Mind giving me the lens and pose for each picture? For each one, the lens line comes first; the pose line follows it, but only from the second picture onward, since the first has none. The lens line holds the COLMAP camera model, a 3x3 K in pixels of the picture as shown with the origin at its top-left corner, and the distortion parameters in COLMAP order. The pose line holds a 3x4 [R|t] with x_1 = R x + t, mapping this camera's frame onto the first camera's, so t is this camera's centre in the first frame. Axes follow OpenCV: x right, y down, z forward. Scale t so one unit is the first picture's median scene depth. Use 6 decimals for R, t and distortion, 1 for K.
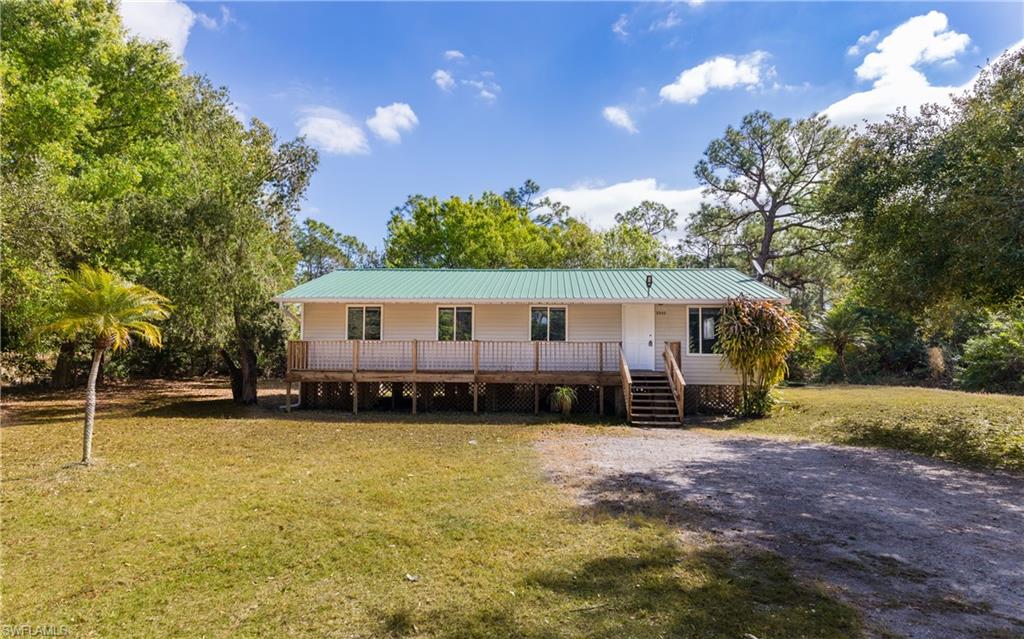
lens RADIAL K [[580.1, 0, 512.3], [0, 580.1, 312.5], [0, 0, 1]] dist [0.007504, -0.000791]
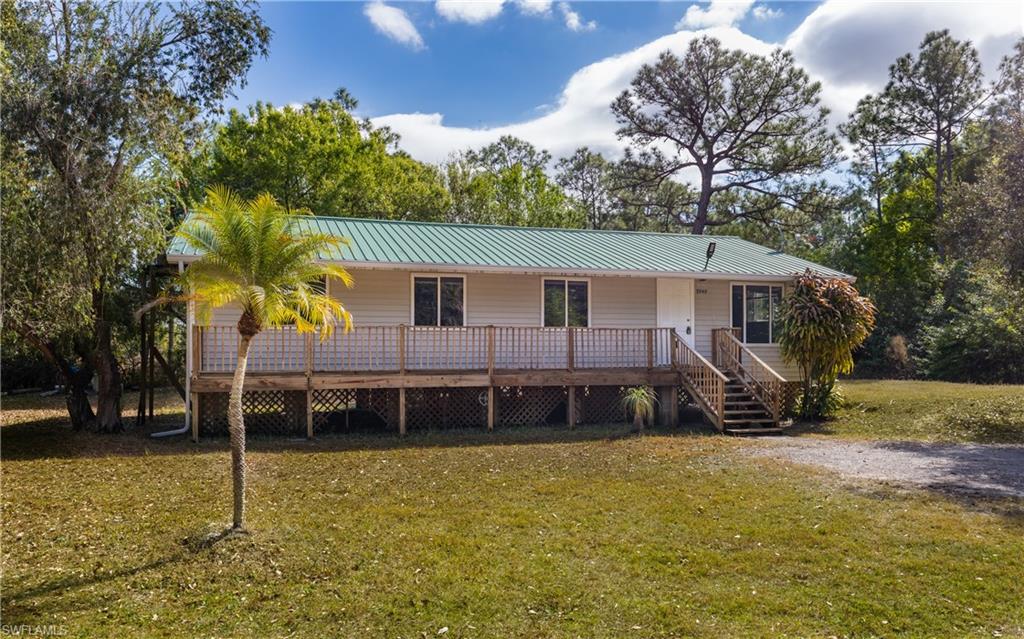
lens RADIAL K [[809.7, 0, 511.9], [0, 809.7, 328.4], [0, 0, 1]] dist [0.028576, 0.006189]
pose [[0.931697, 0.000201, 0.363235, -0.389578], [-0.019431, 0.998596, 0.049286, 0.001886], [-0.362715, -0.052977, 0.930393, 0.079528]]
